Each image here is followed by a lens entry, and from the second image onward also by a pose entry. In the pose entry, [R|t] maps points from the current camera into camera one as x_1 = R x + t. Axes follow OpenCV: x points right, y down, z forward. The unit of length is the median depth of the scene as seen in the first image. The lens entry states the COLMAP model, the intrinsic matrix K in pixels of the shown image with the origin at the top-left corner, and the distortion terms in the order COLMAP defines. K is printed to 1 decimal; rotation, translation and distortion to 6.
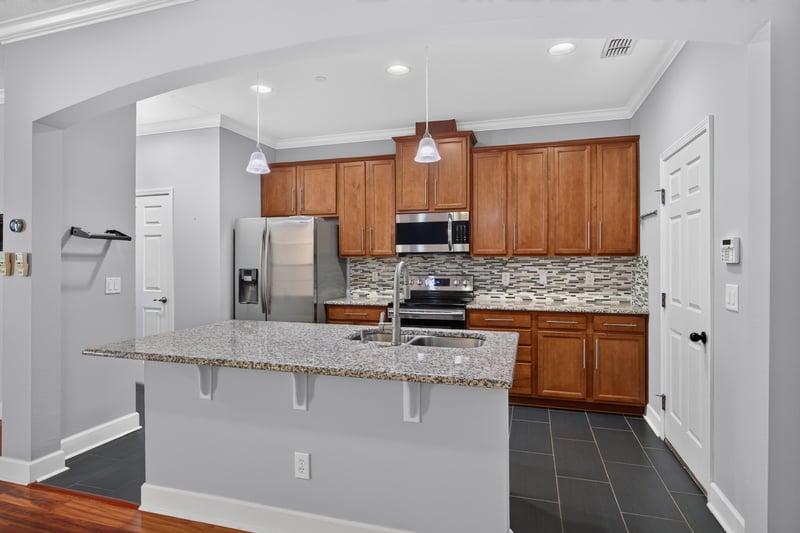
lens RADIAL K [[437.5, 0, 400.0], [0, 437.5, 259.0], [0, 0, 1]] dist [-0.004651, -0.003130]
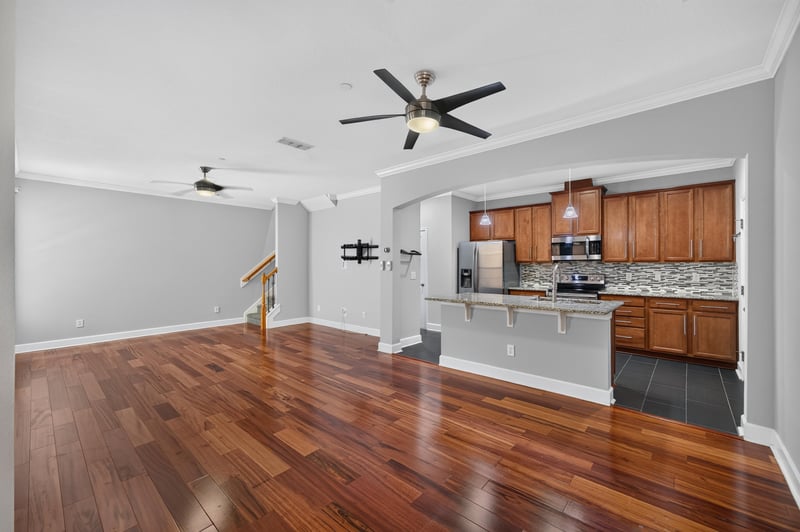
lens RADIAL K [[329.1, 0, 399.7], [0, 329.1, 263.5], [0, 0, 1]] dist [-0.007954, 0.003808]
pose [[0.908895, 0.001369, -0.417023, -0.013963], [-0.001937, 0.999998, -0.000940, 0.000808], [0.417021, 0.001663, 0.908895, -0.437102]]
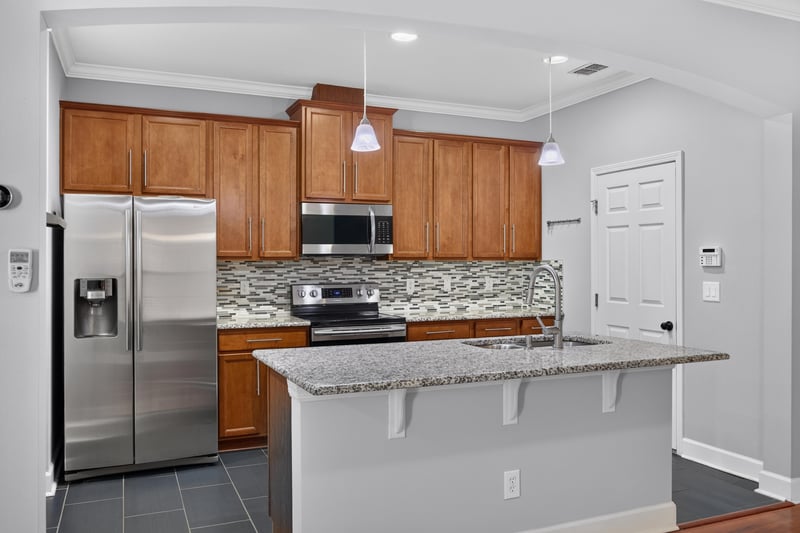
lens RADIAL K [[652.7, 0, 405.7], [0, 652.7, 260.7], [0, 0, 1]] dist [-0.016438, 0.000784]
pose [[0.757850, 0.003784, 0.652418, -0.647338], [-0.000547, 0.999987, -0.005164, 0.001996], [-0.652429, 0.003556, 0.757841, 0.047281]]
